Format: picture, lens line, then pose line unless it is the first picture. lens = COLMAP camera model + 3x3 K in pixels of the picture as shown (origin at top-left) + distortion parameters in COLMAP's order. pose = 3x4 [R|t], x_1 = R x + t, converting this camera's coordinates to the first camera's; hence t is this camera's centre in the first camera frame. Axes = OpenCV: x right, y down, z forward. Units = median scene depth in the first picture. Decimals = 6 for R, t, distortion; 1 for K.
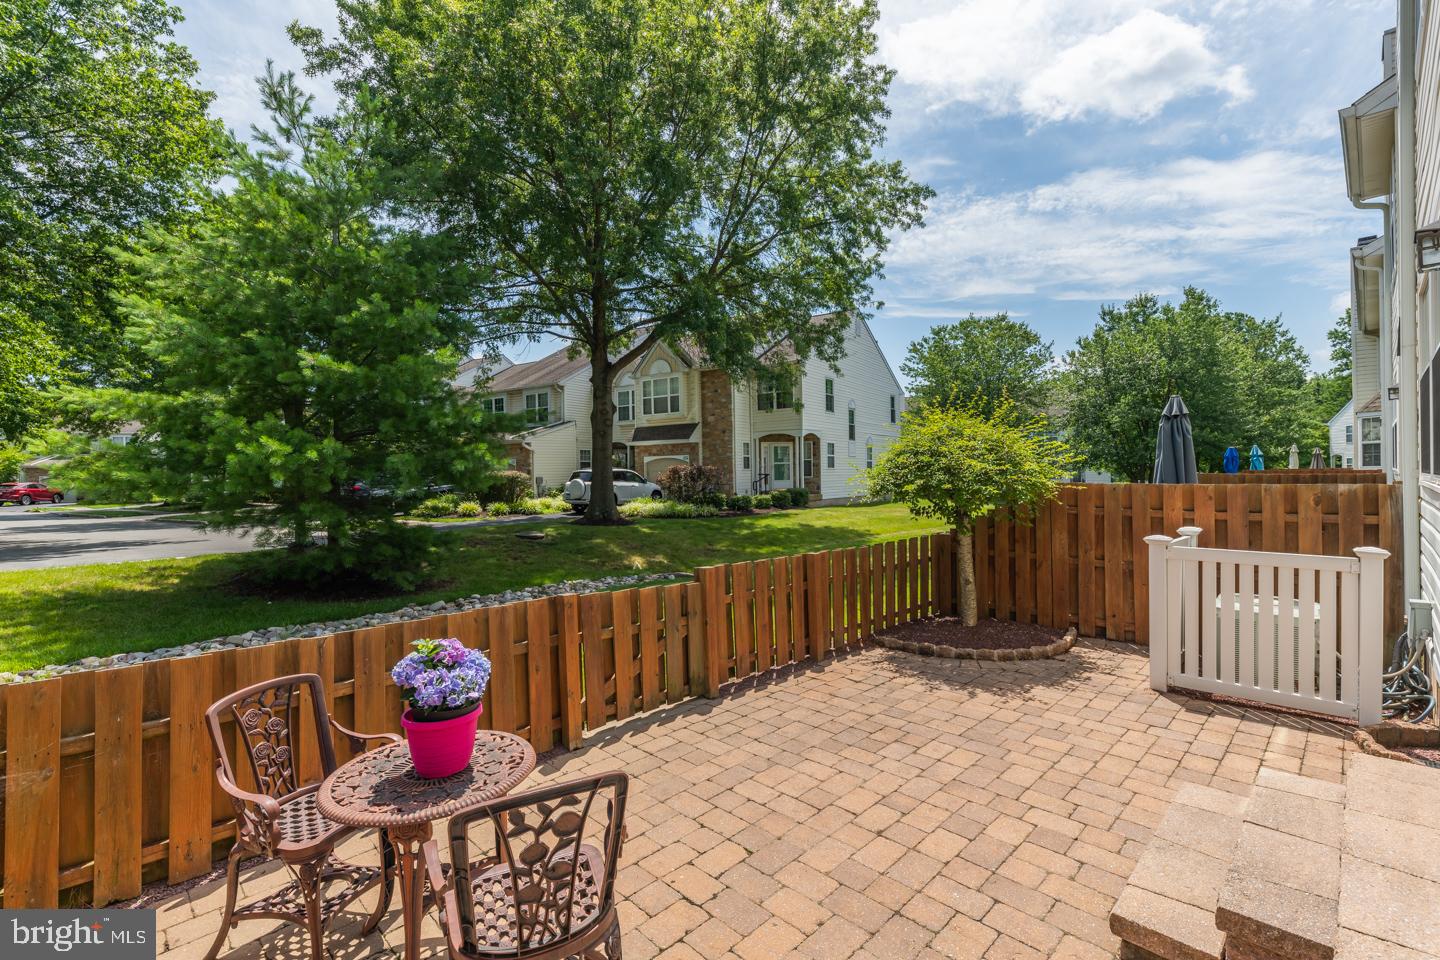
lens RADIAL K [[638.7, 0, 725.1], [0, 638.7, 477.7], [0, 0, 1]] dist [0.005629, -0.000825]
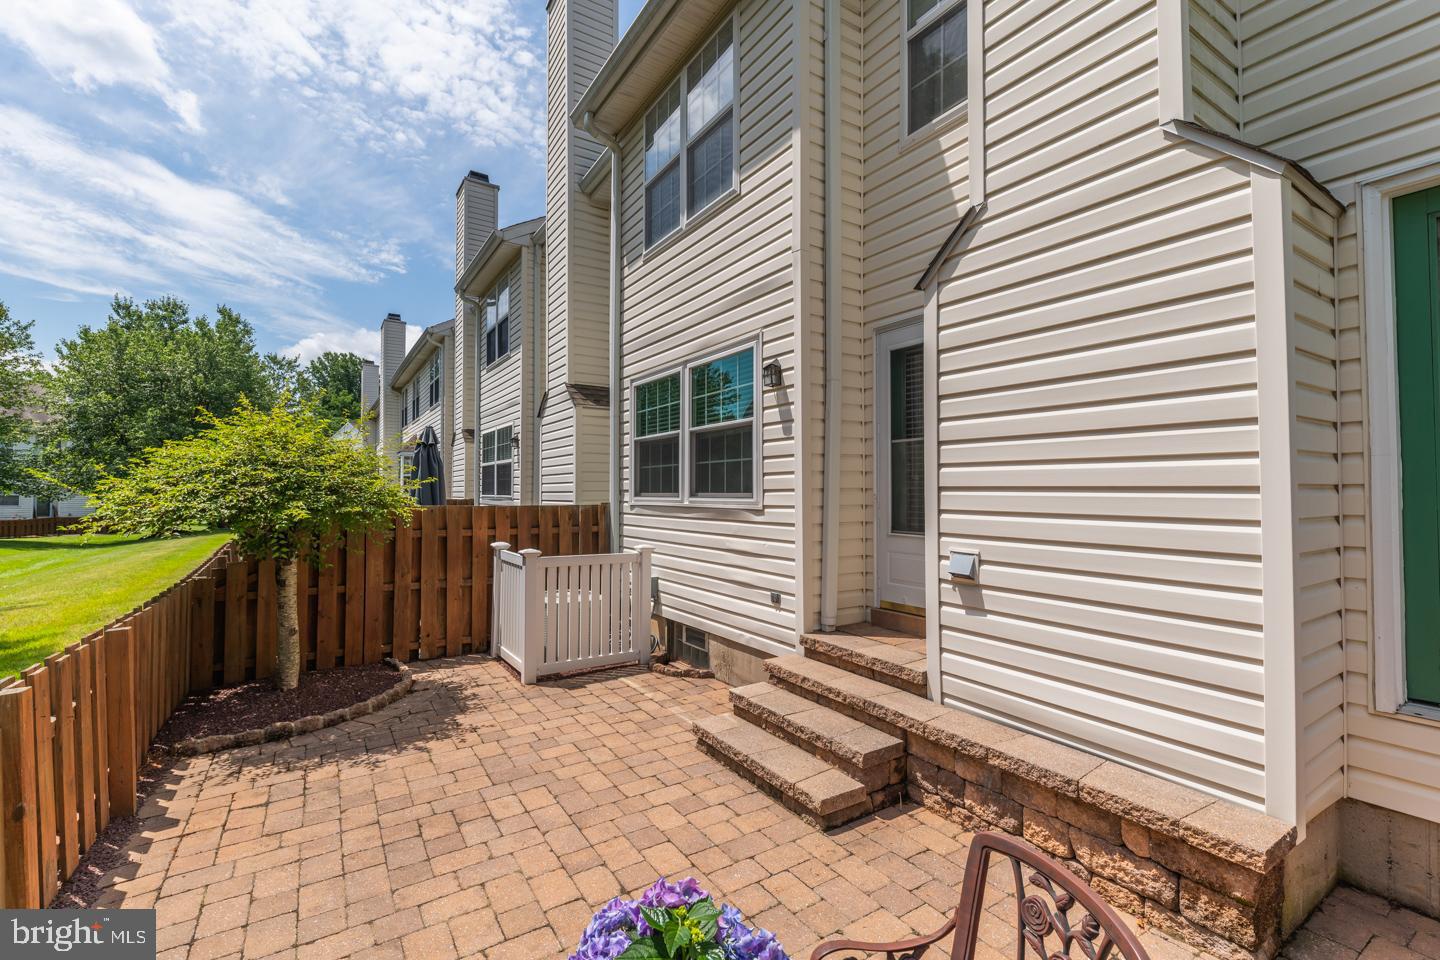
lens RADIAL K [[638.7, 0, 723.1], [0, 638.7, 486.6], [0, 0, 1]] dist [0.005629, -0.000825]
pose [[0.196018, 0.023853, 0.980310, -0.343533], [0.003300, 0.999682, -0.024984, 0.005588], [-0.980595, 0.008132, 0.195877, 0.374969]]
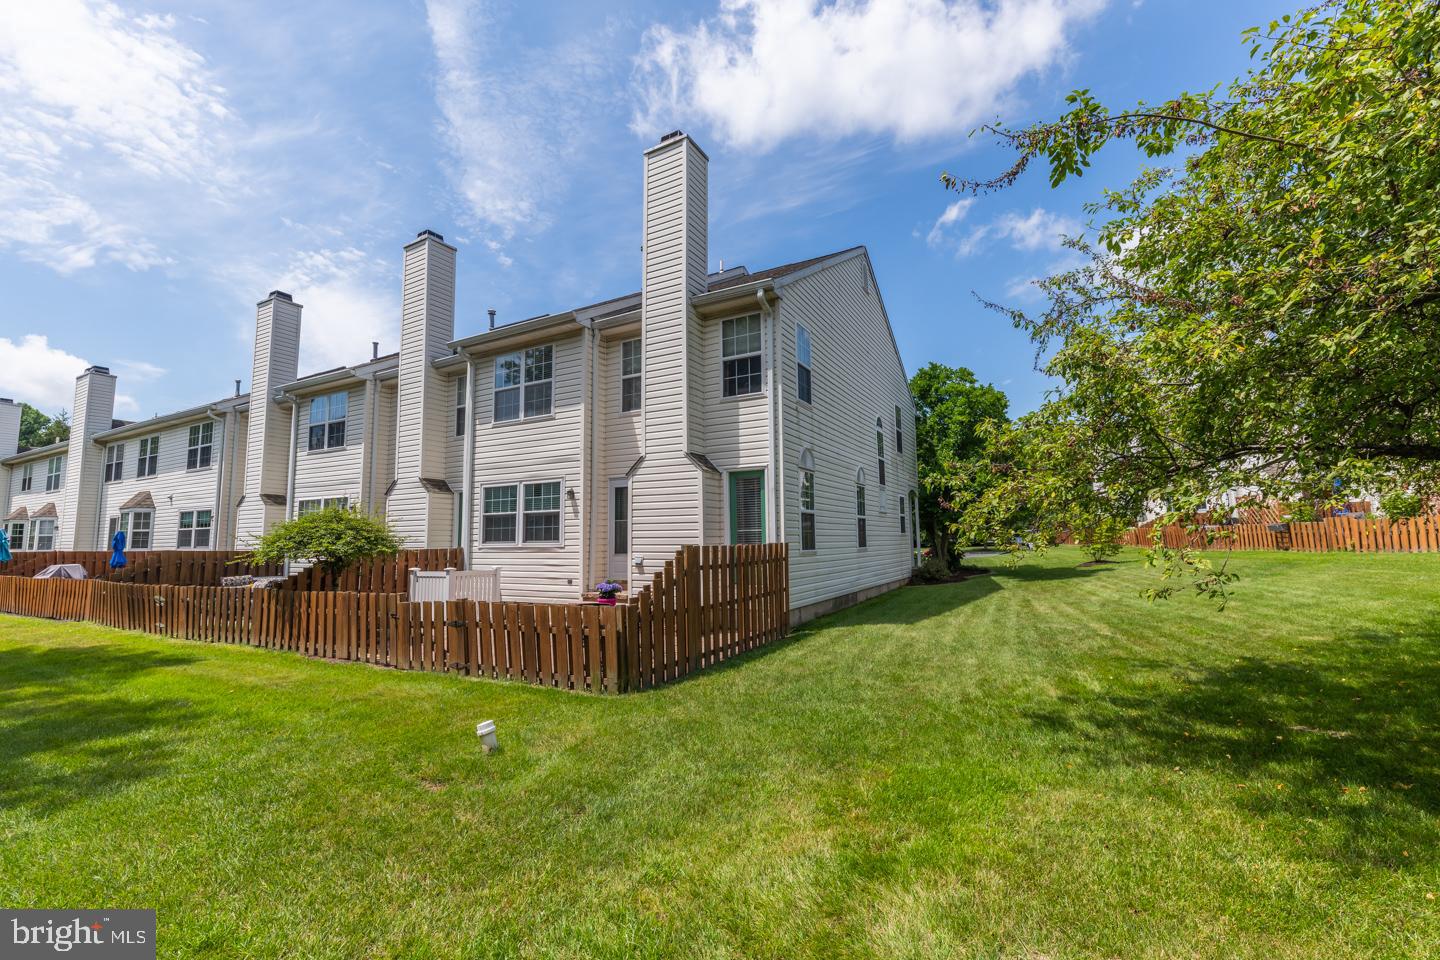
lens RADIAL K [[567.5, 0, 721.2], [0, 567.5, 482.9], [0, 0, 1]] dist [0.021021, -0.000001]
pose [[-0.286557, 0.112813, 0.951398, -1.544532], [0.022834, 0.993565, -0.110936, 0.026637], [-0.957791, -0.010065, -0.287289, 0.544537]]
